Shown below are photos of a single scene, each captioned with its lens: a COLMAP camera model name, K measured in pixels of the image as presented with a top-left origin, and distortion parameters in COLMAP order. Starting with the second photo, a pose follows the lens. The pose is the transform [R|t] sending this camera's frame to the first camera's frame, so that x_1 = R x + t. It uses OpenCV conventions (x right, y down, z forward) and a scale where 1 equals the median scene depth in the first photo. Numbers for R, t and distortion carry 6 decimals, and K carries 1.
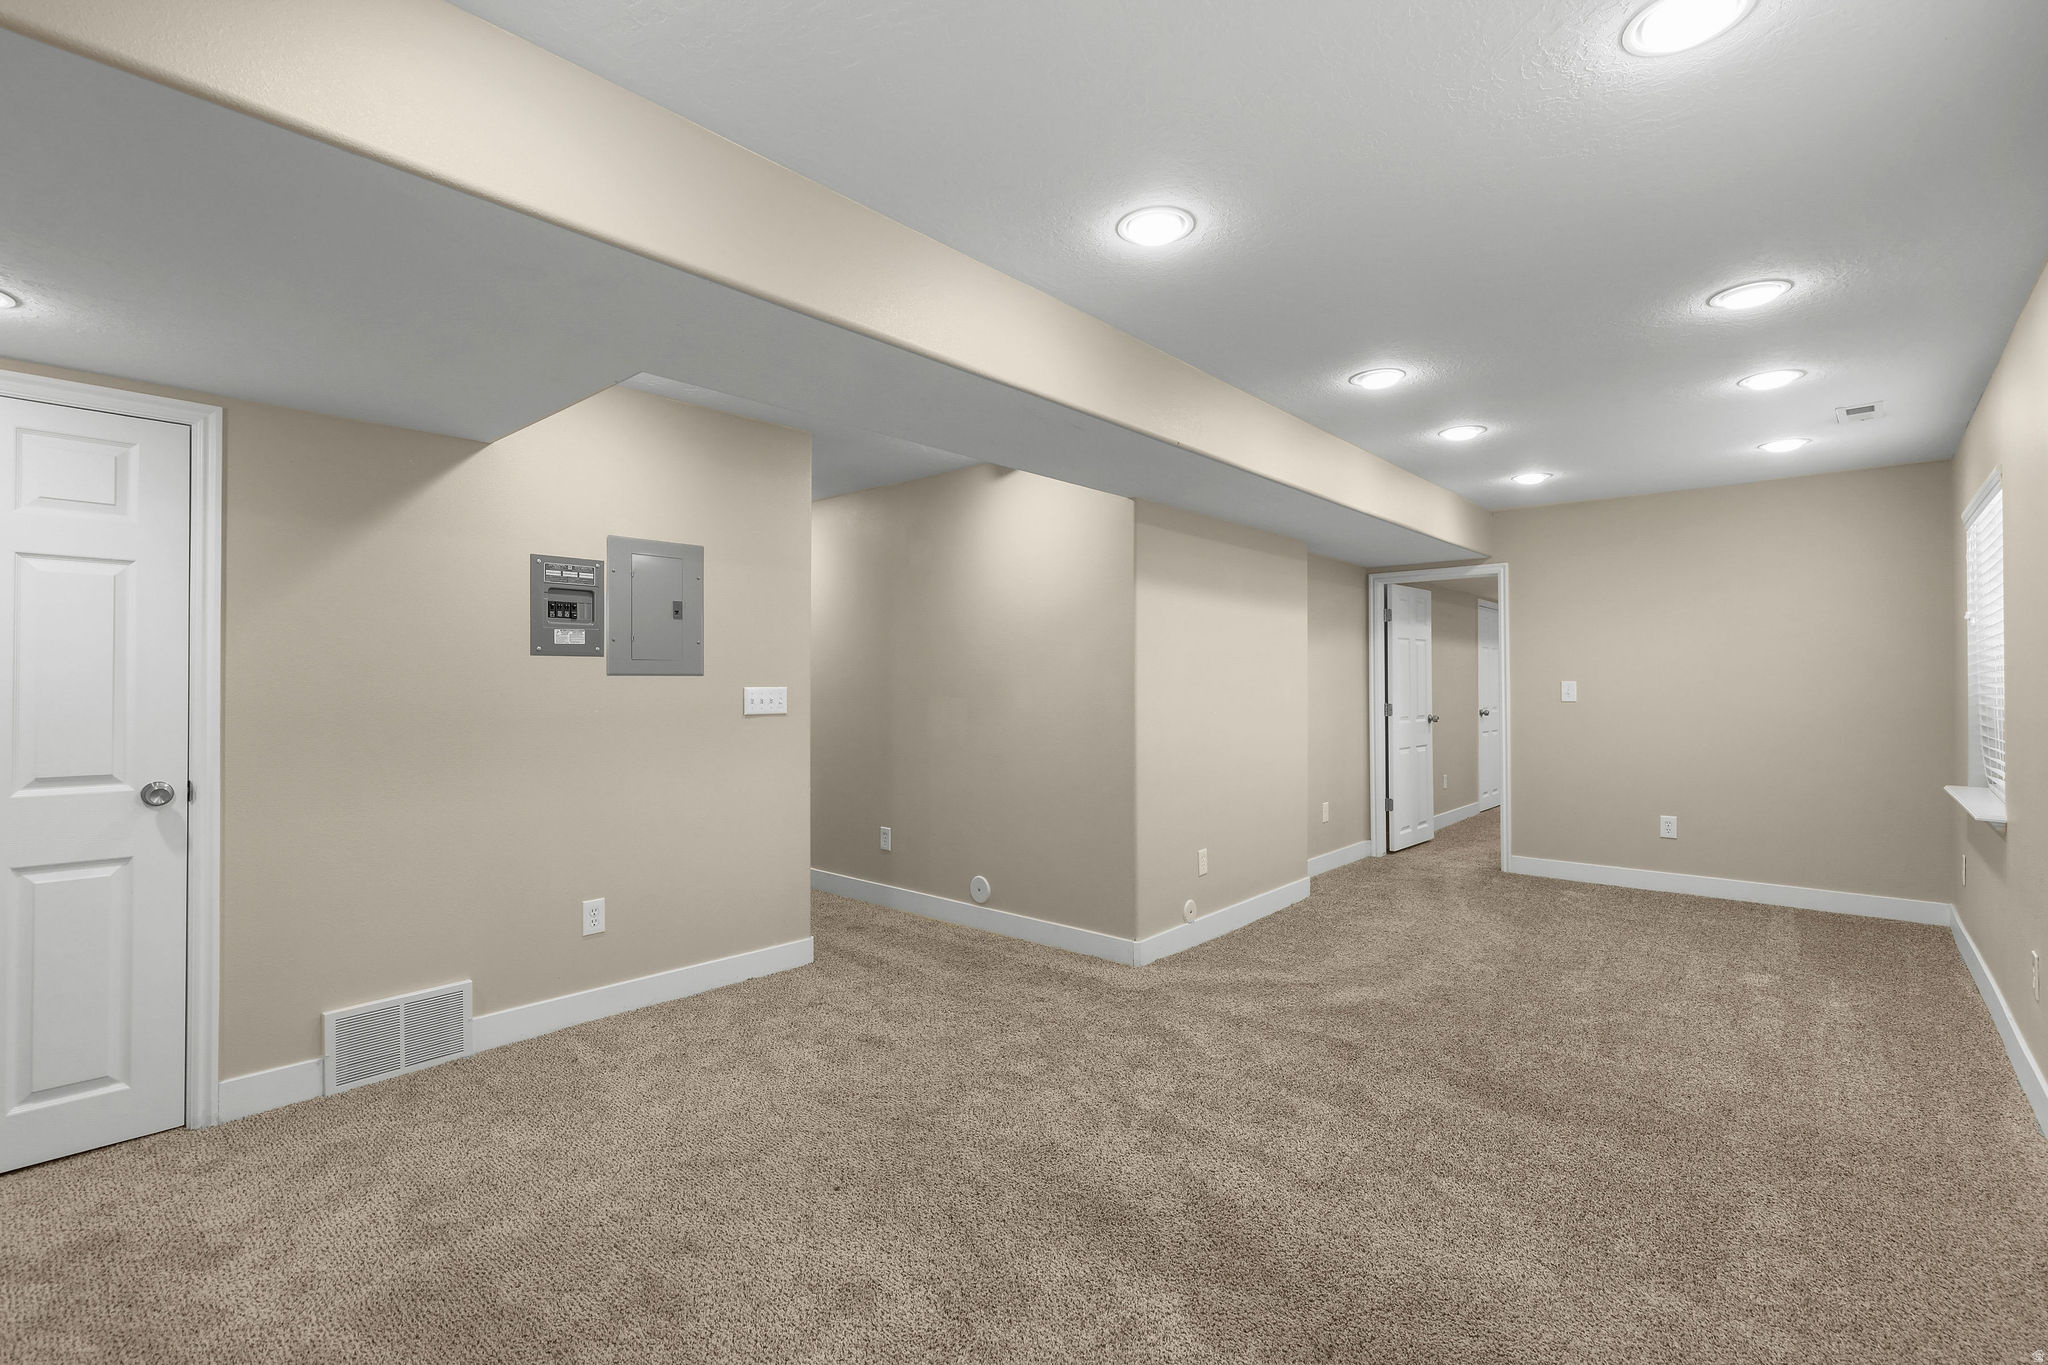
lens RADIAL K [[936.7, 0, 1013.4], [0, 936.7, 681.9], [0, 0, 1]] dist [0.000347, 0.000649]
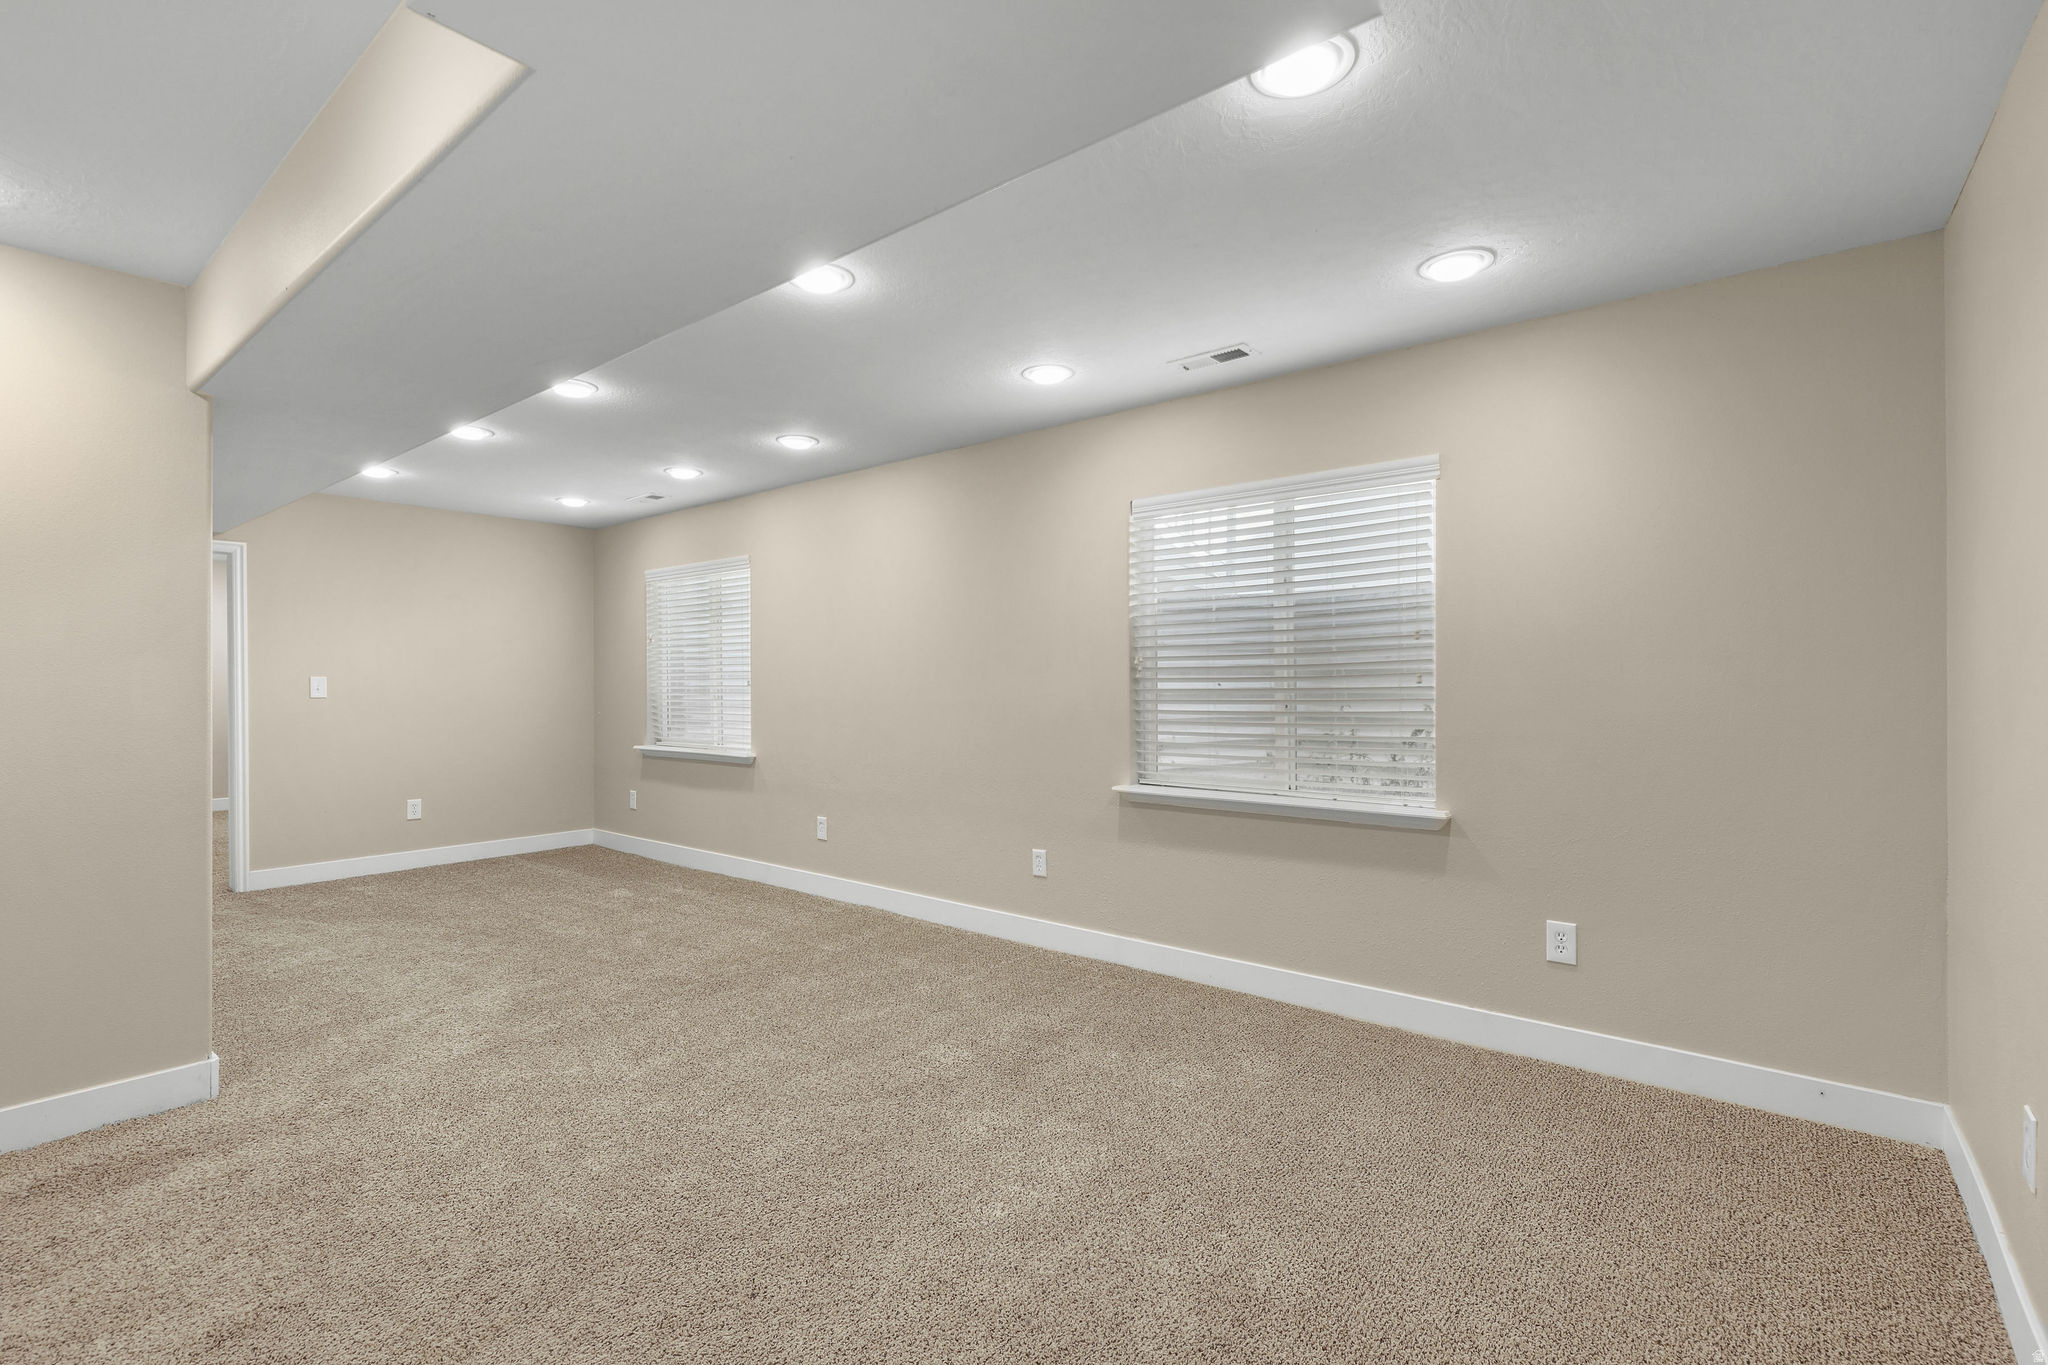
lens RADIAL K [[936.7, 0, 1013.4], [0, 936.7, 681.9], [0, 0, 1]] dist [0.000347, 0.000649]
pose [[-0.045725, 0.000768, 0.998954, -0.569526], [-0.001668, 0.999998, -0.000845, 0.006398], [-0.998953, -0.001704, -0.045723, 0.458787]]
